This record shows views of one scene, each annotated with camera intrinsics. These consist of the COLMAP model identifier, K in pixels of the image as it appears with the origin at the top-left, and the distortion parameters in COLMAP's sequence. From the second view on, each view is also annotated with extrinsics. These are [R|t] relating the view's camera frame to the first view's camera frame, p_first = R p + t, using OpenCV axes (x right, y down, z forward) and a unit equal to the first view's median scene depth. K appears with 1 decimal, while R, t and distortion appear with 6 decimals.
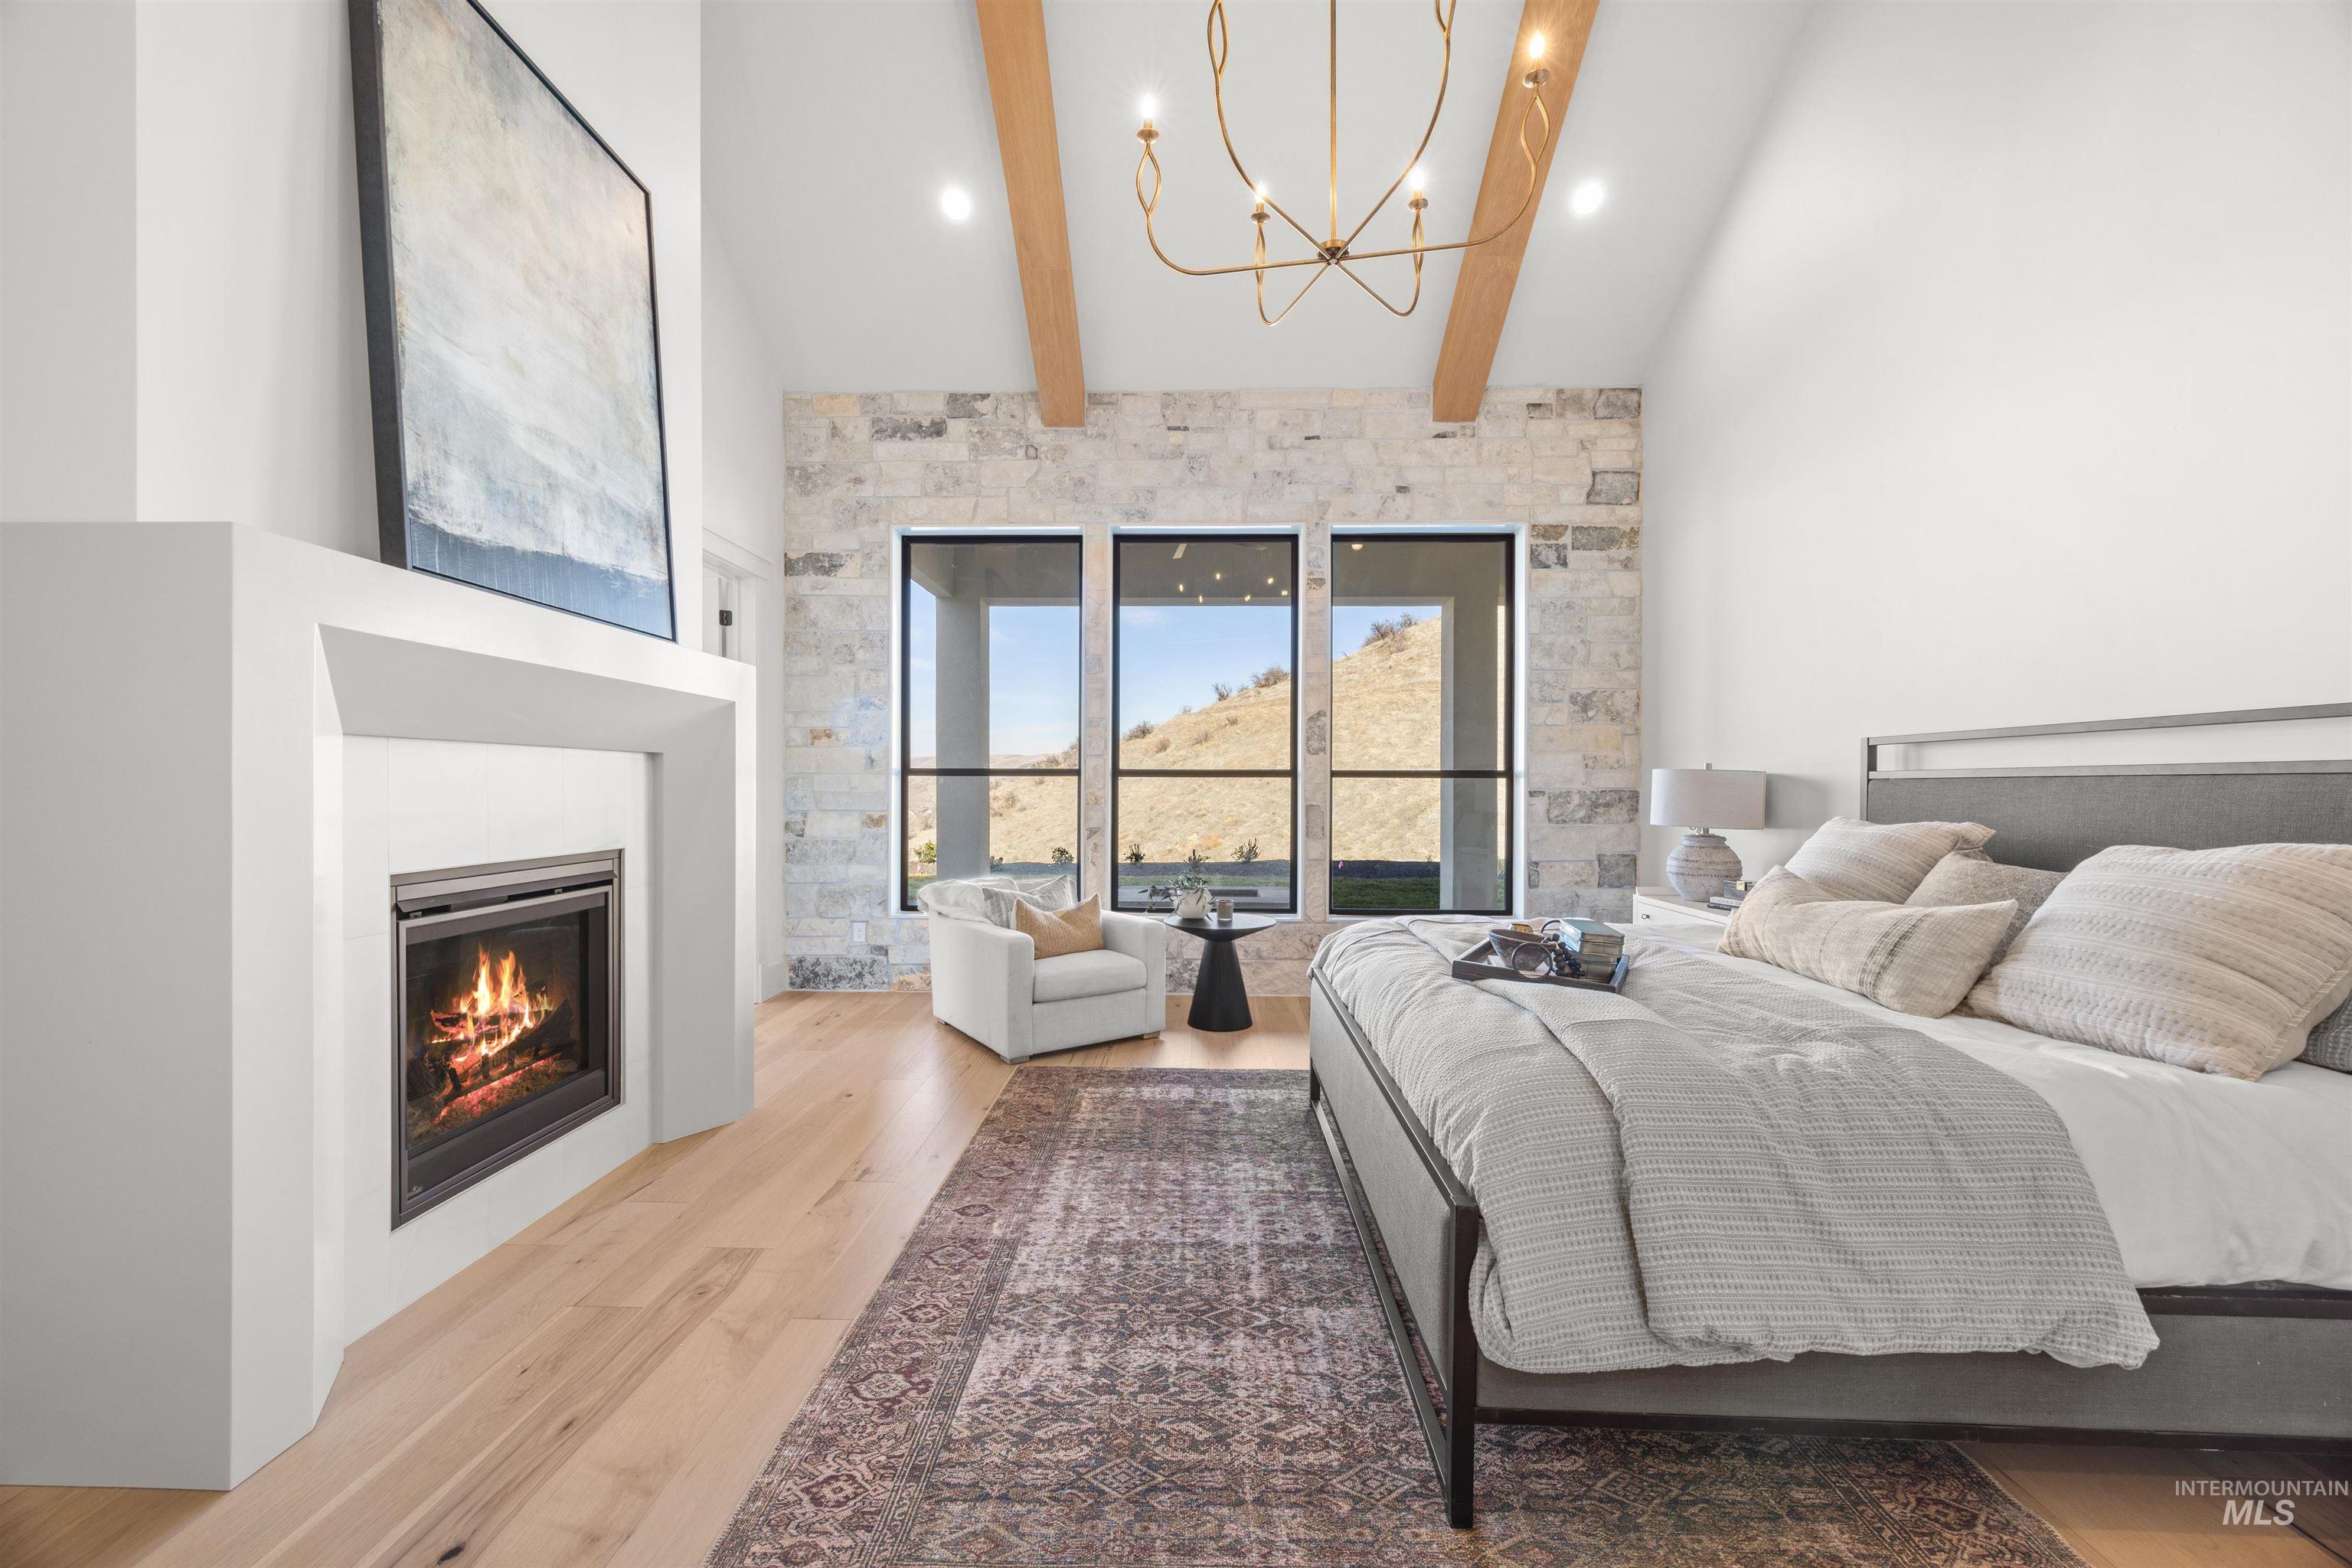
lens RADIAL K [[895.8, 0, 1179.7], [0, 895.8, 795.2], [0, 0, 1]] dist [-0.001951, 0.000118]
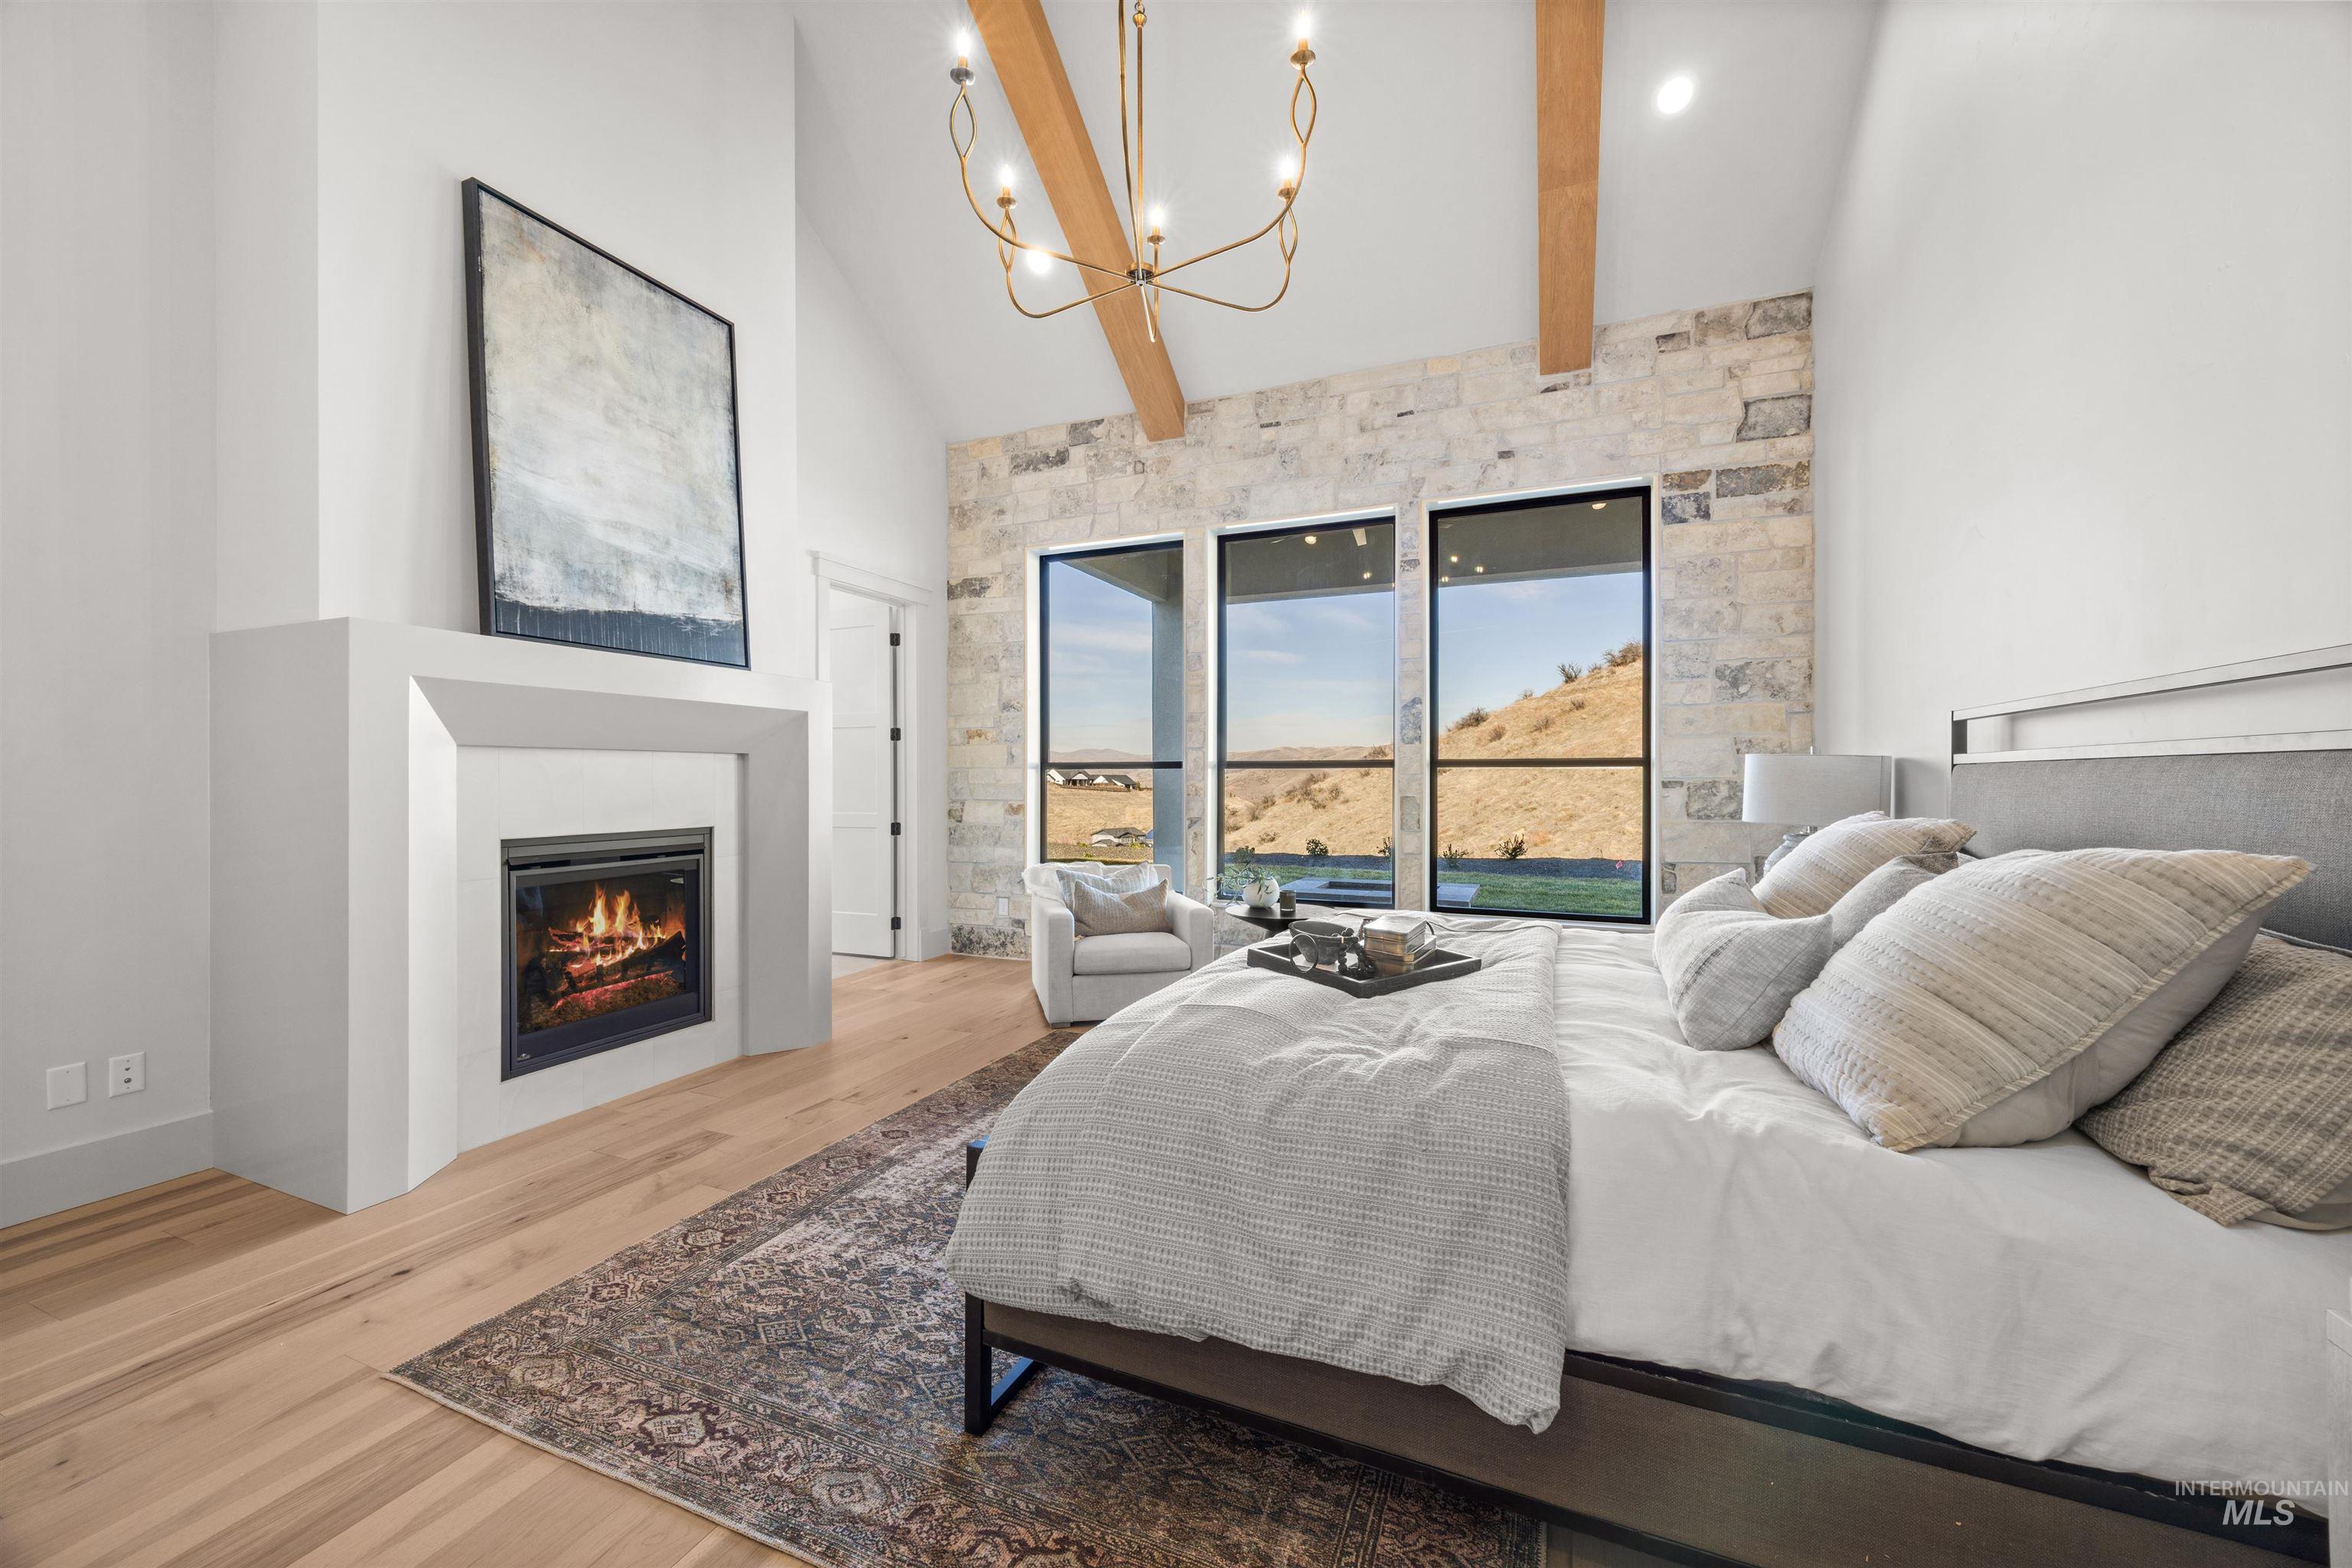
lens RADIAL K [[905.3, 0, 1176.0], [0, 905.3, 784.0], [0, 0, 1]] dist [0.001919, -0.000119]
pose [[0.928443, -0.001953, -0.371470, 0.280904], [0.000557, 0.999992, -0.003865, 0.001218], [0.371475, 0.003382, 0.928437, 0.009066]]
